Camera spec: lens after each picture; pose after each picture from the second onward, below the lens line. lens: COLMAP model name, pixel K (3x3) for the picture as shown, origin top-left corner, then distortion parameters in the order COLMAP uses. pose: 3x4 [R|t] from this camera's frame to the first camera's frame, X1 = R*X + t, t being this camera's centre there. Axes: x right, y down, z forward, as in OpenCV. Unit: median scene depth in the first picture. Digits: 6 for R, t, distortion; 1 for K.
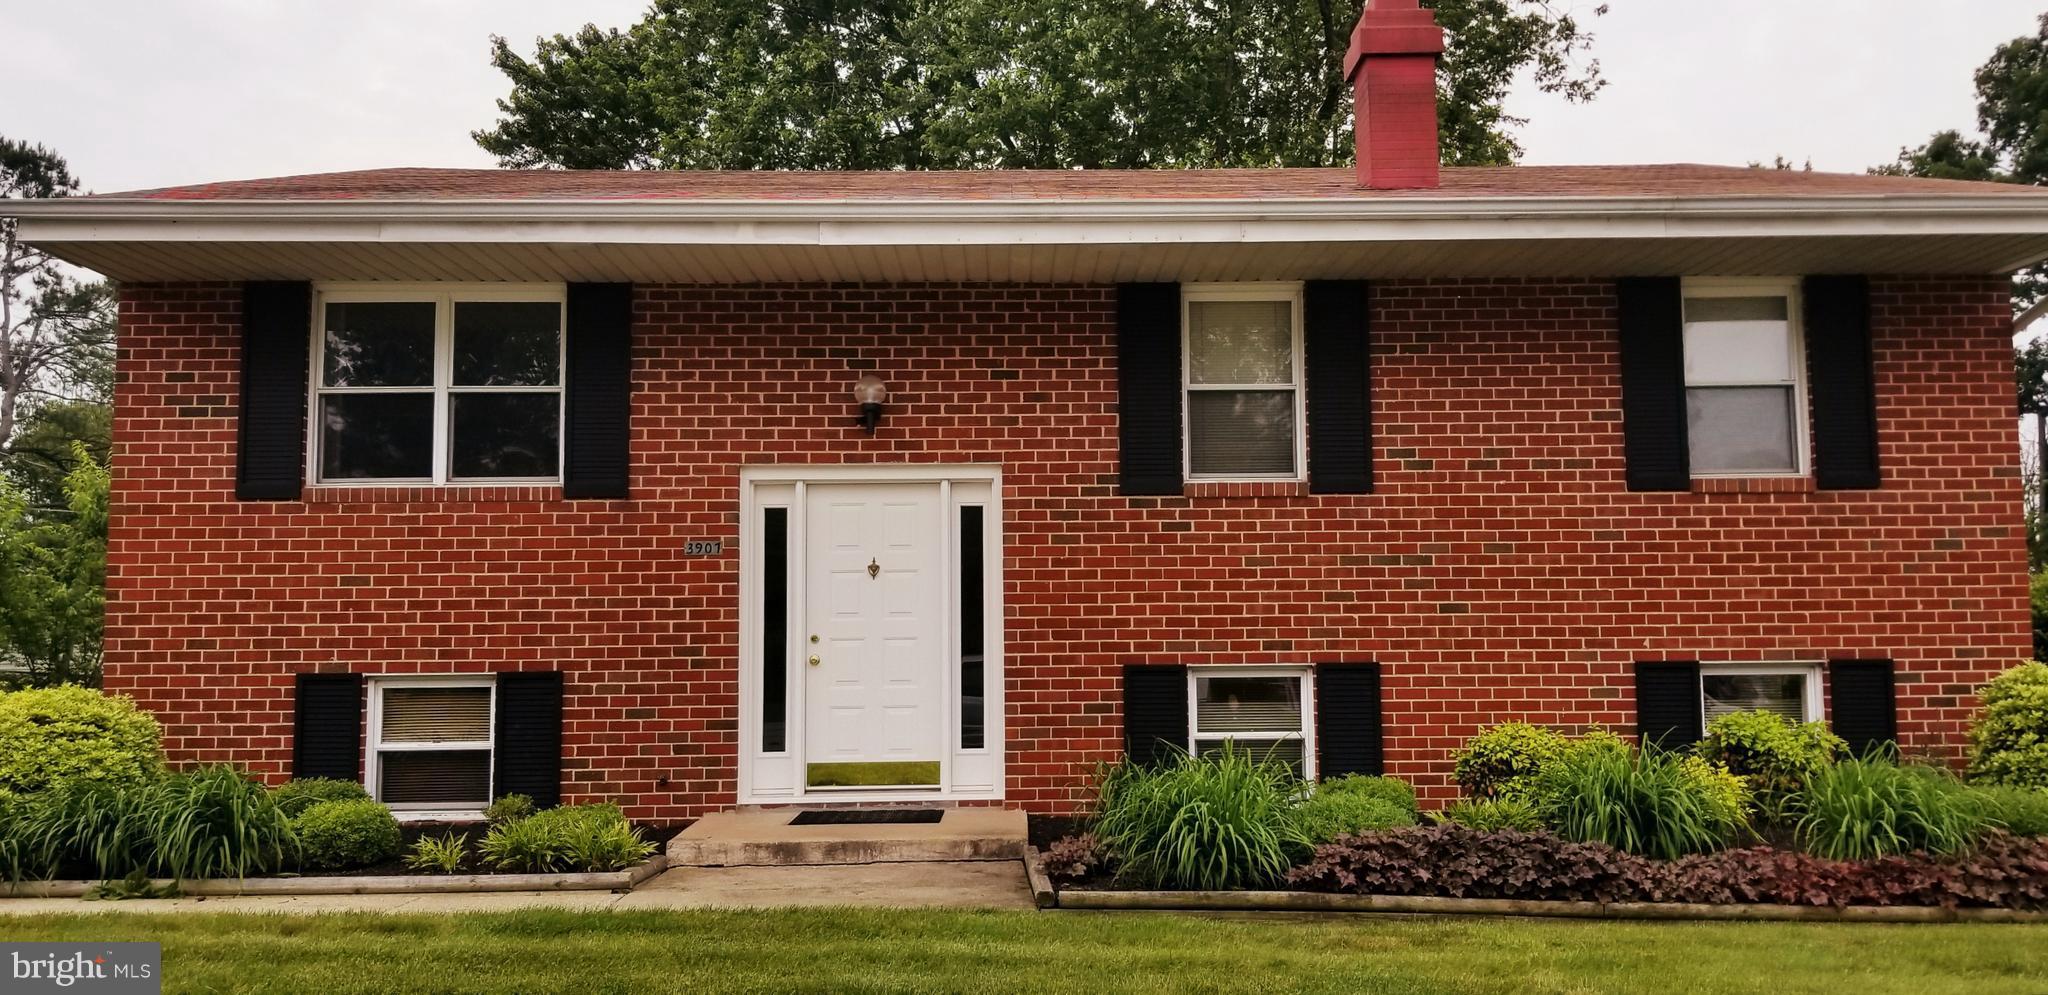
lens RADIAL K [[1589.0, 0, 1089.7], [0, 1589.0, 497.7], [0, 0, 1]] dist [0.096712, -0.172575]
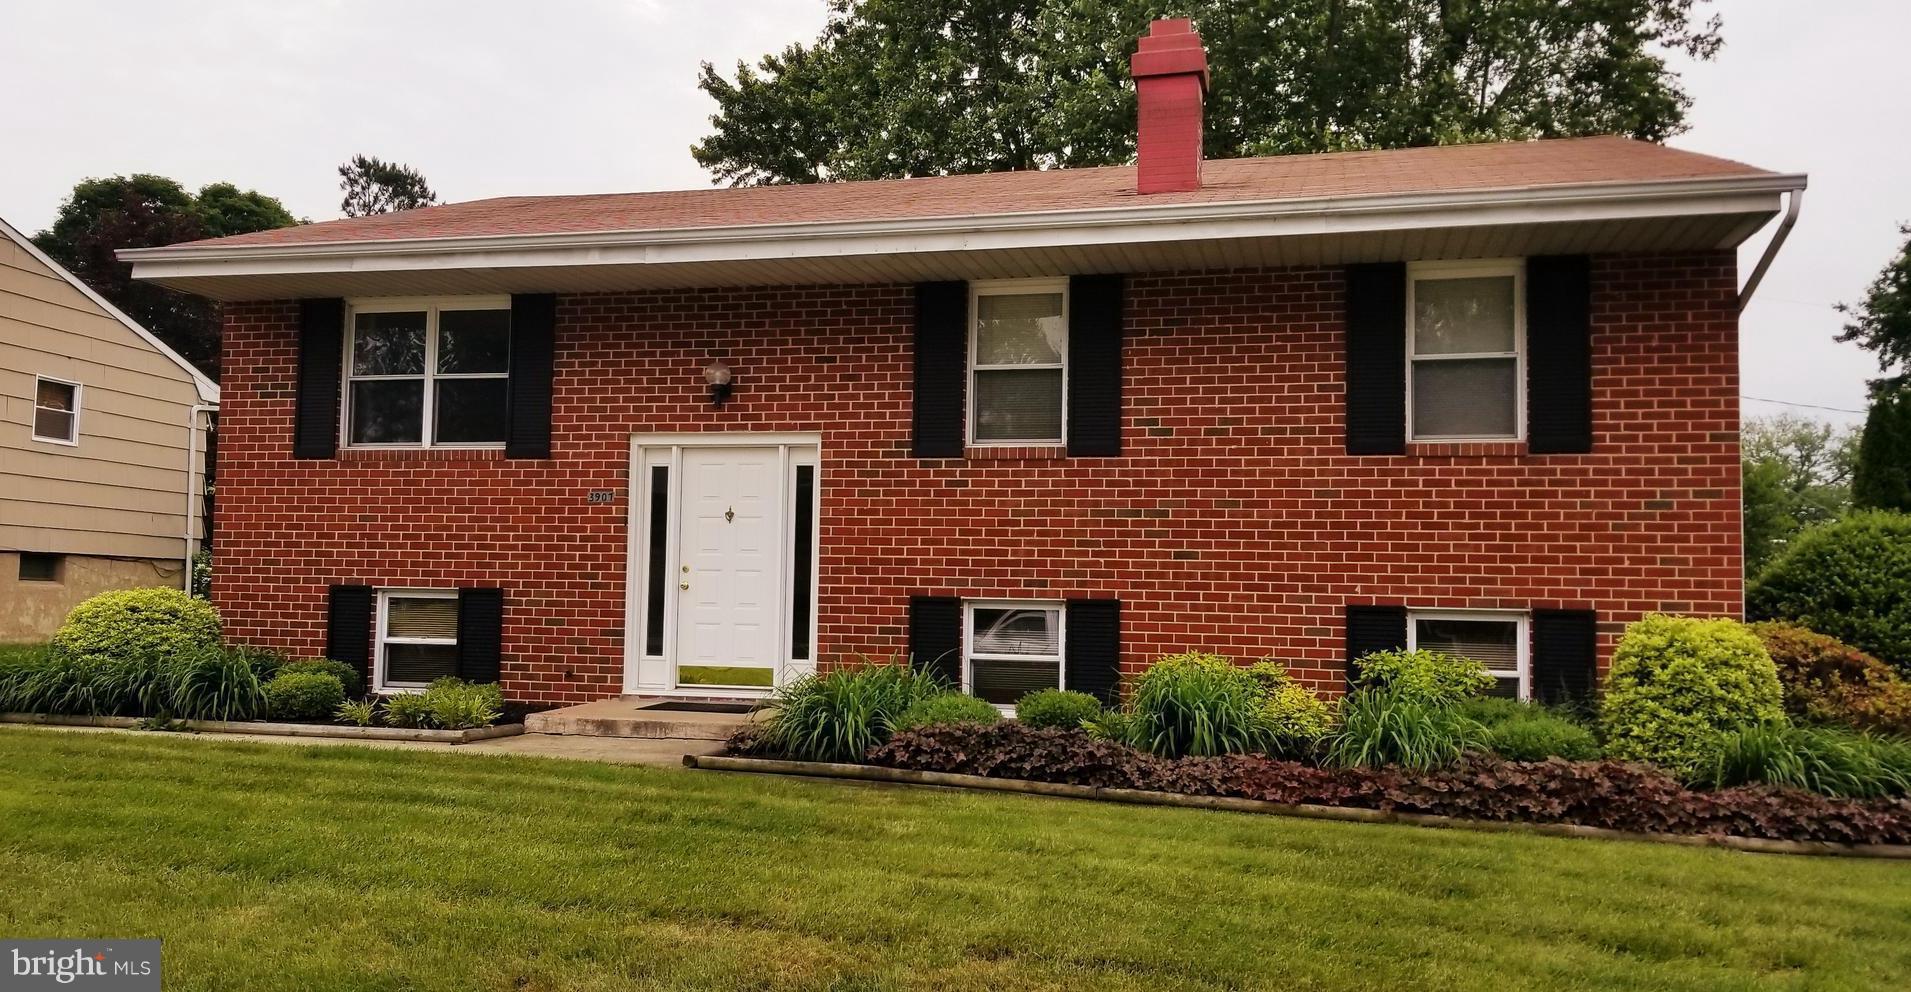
lens RADIAL K [[1506.2, 0, 947.4], [0, 1506.2, 499.6], [0, 0, 1]] dist [0.117789, -0.257320]
pose [[0.962022, 0.010494, -0.272772, 0.361056], [-0.002208, 0.999527, 0.030667, -0.004697], [0.272965, -0.028900, 0.961590, -0.106433]]
